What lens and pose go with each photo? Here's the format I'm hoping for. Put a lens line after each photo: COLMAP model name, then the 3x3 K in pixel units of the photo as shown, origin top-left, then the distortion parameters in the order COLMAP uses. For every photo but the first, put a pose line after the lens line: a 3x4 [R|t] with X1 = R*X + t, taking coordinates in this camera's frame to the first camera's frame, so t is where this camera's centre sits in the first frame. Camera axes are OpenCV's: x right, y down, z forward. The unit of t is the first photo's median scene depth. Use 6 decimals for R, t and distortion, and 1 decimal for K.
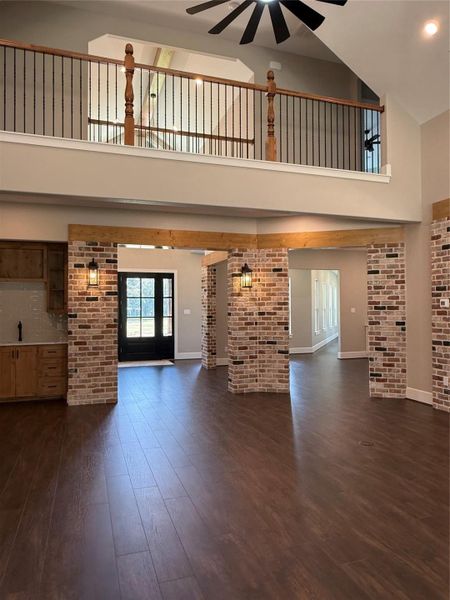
lens RADIAL K [[409.5, 0, 222.6], [0, 409.5, 303.7], [0, 0, 1]] dist [0.046666, 0.003208]
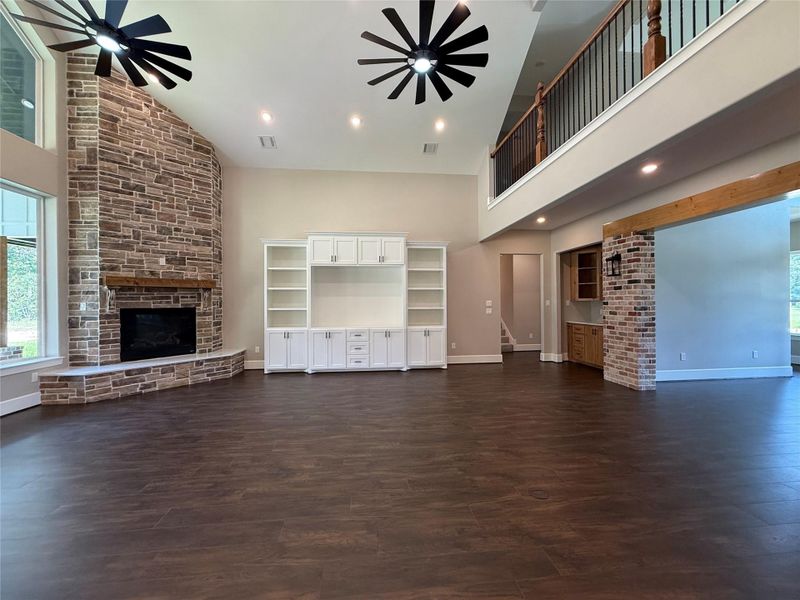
lens RADIAL K [[314.4, 0, 404.5], [0, 314.4, 300.8], [0, 0, 1]] dist [-0.019855, 0.000552]
pose [[-0.200930, -0.000478, -0.979605, 0.607463], [0.016705, 0.999853, -0.003915, 0.016494], [0.979463, -0.017151, -0.200893, 0.613810]]
